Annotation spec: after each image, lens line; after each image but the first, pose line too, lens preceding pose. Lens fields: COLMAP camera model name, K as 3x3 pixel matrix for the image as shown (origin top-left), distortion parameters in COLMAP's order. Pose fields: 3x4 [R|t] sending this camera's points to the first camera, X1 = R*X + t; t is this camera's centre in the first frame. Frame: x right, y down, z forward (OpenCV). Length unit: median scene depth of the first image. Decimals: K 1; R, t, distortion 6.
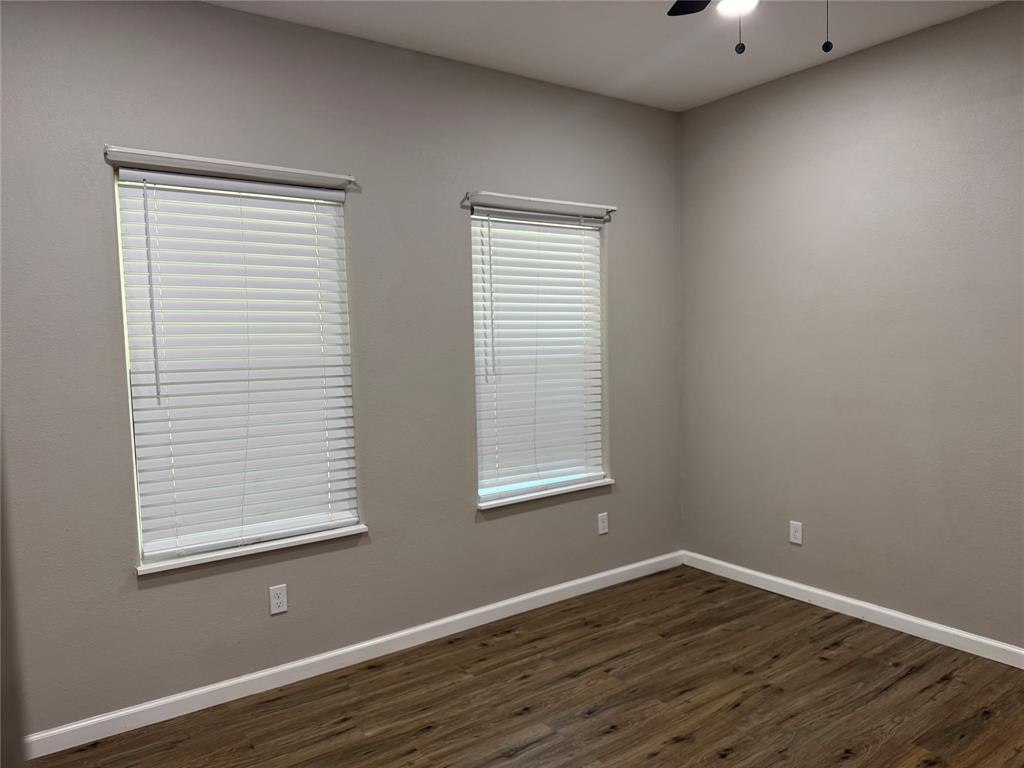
lens RADIAL K [[730.3, 0, 511.1], [0, 730.3, 384.5], [0, 0, 1]] dist [0.067760, -0.074595]
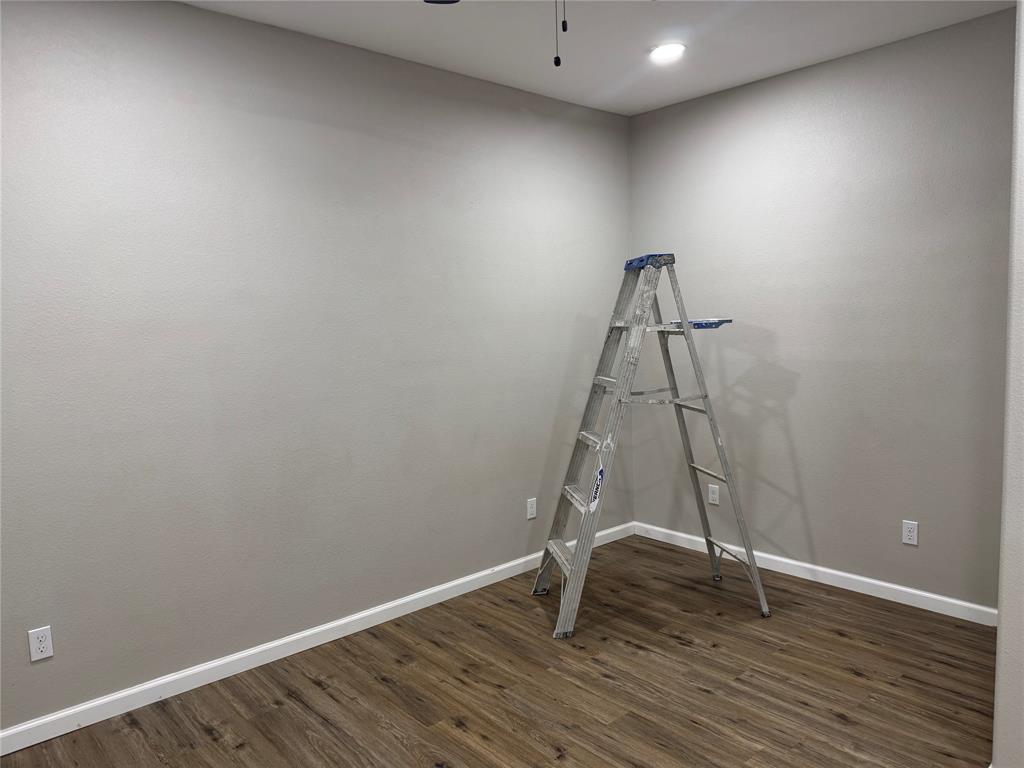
lens RADIAL K [[730.3, 0, 506.7], [0, 730.3, 379.1], [0, 0, 1]] dist [0.067760, -0.074595]
pose [[-0.094466, -0.057923, 0.993842, -0.383165], [0.102796, 0.992402, 0.067610, -0.050541], [-0.990207, 0.108550, -0.087794, 0.740887]]
